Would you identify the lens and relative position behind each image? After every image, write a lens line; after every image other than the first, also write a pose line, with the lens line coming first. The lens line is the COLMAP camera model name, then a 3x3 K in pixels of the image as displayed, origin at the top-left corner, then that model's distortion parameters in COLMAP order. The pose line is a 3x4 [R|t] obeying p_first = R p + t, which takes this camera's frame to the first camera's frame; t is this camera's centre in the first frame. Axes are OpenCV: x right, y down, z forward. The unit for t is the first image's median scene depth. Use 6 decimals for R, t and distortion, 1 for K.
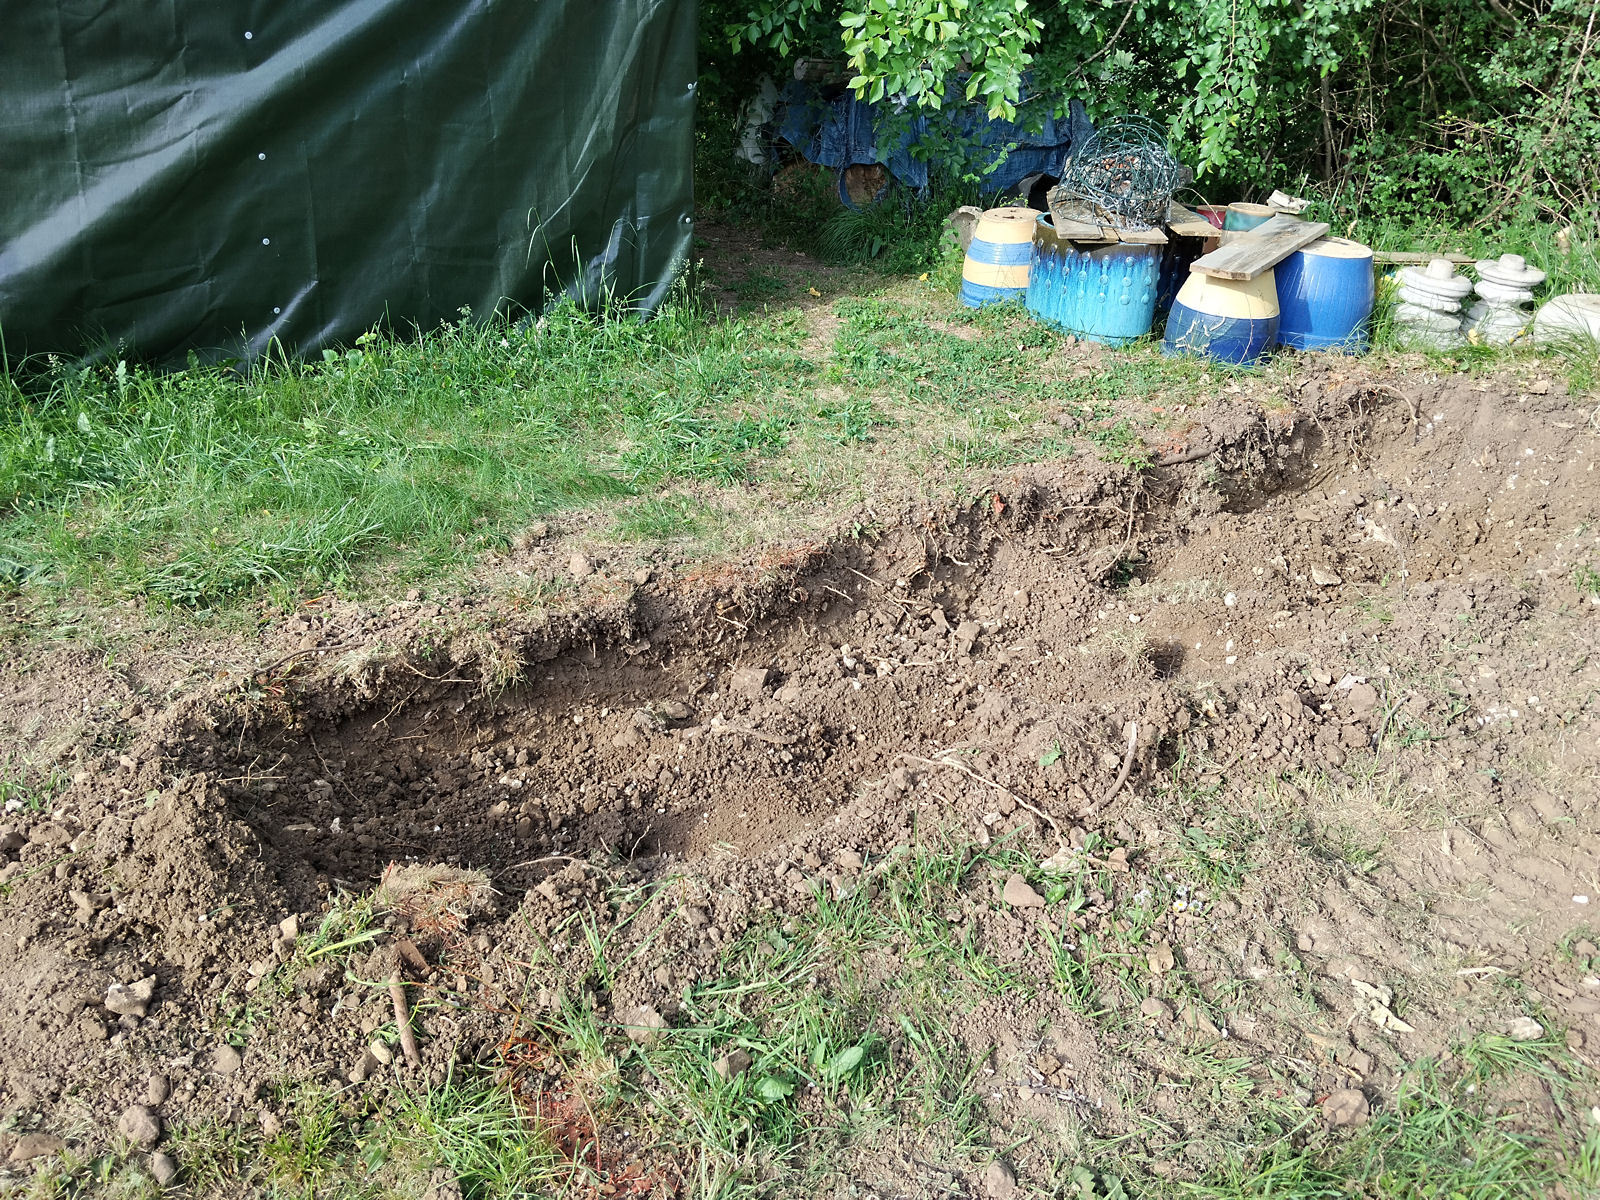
lens RADIAL K [[1364.2, 0, 801.3], [0, 1364.2, 600.1], [0, 0, 1]] dist [0.083044, -0.164545]
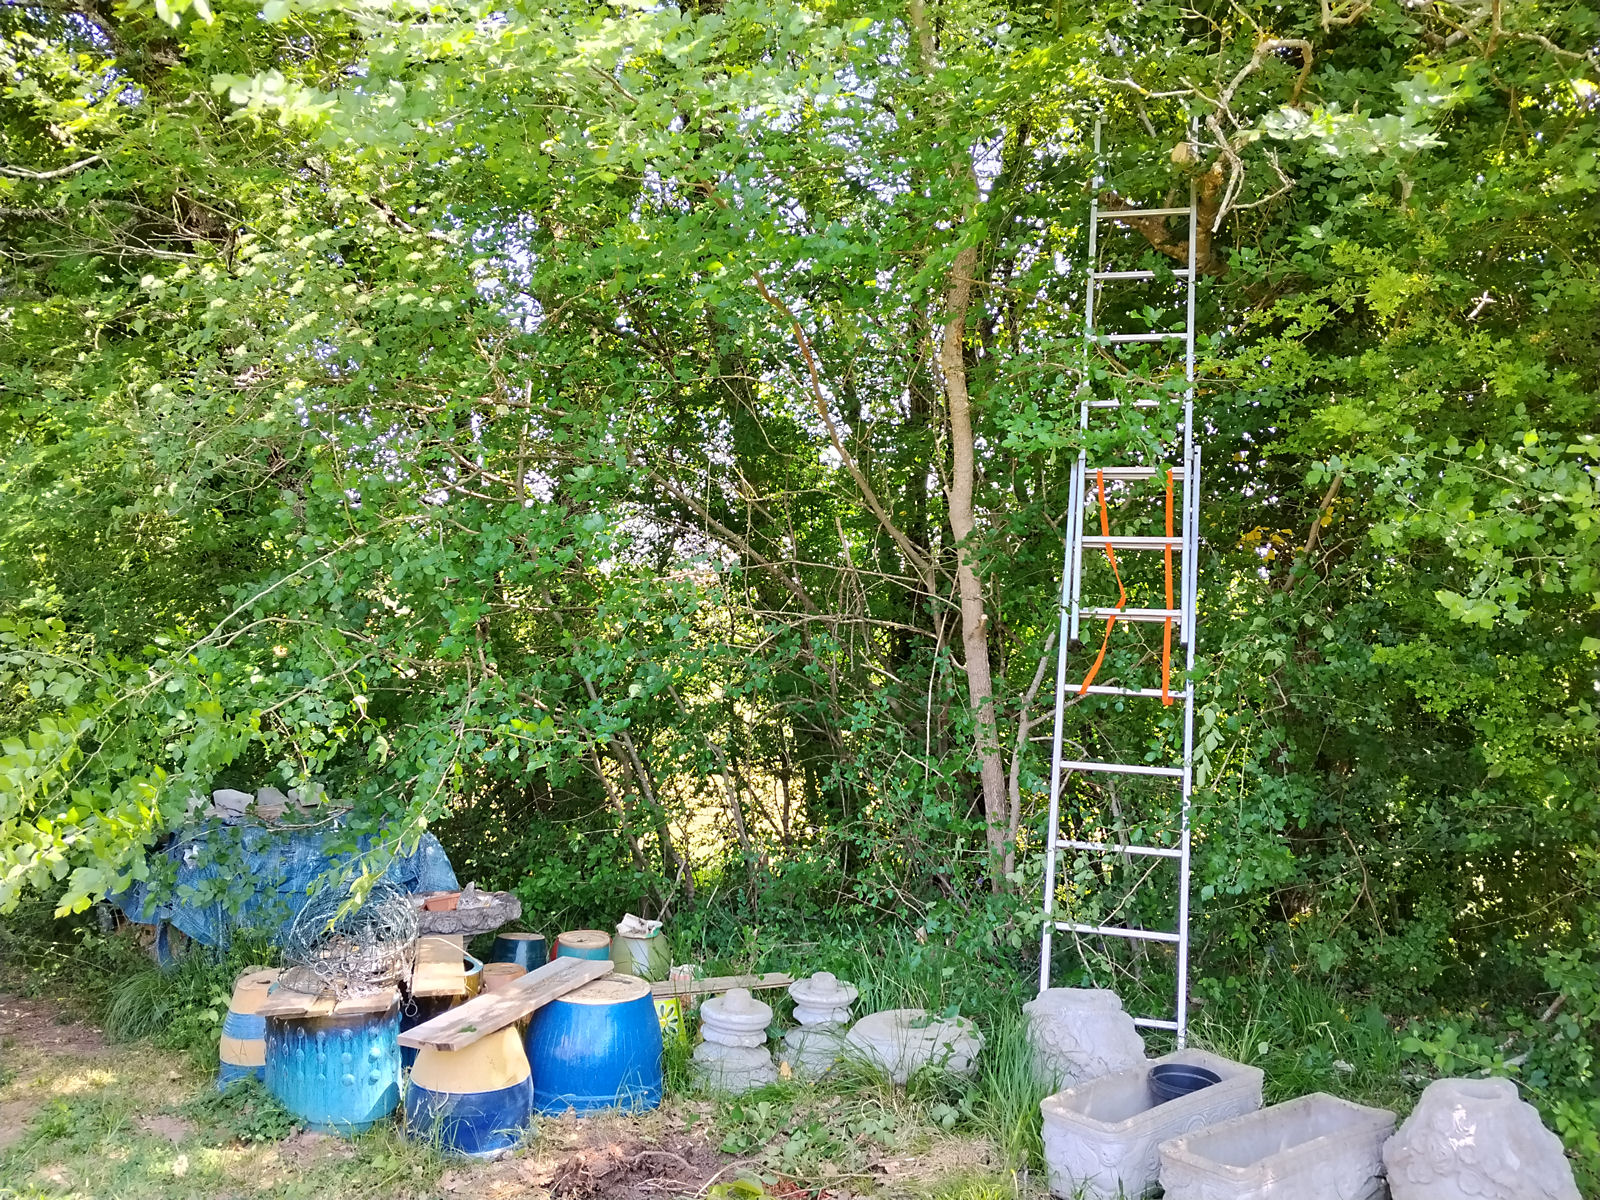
lens RADIAL K [[1364.2, 0, 807.3], [0, 1364.2, 599.9], [0, 0, 1]] dist [0.083044, -0.164545]
pose [[0.975027, -0.031920, 0.219780, 0.336906], [0.129004, 0.886945, -0.443495, -0.068067], [-0.180776, 0.460772, 0.868913, 0.072069]]
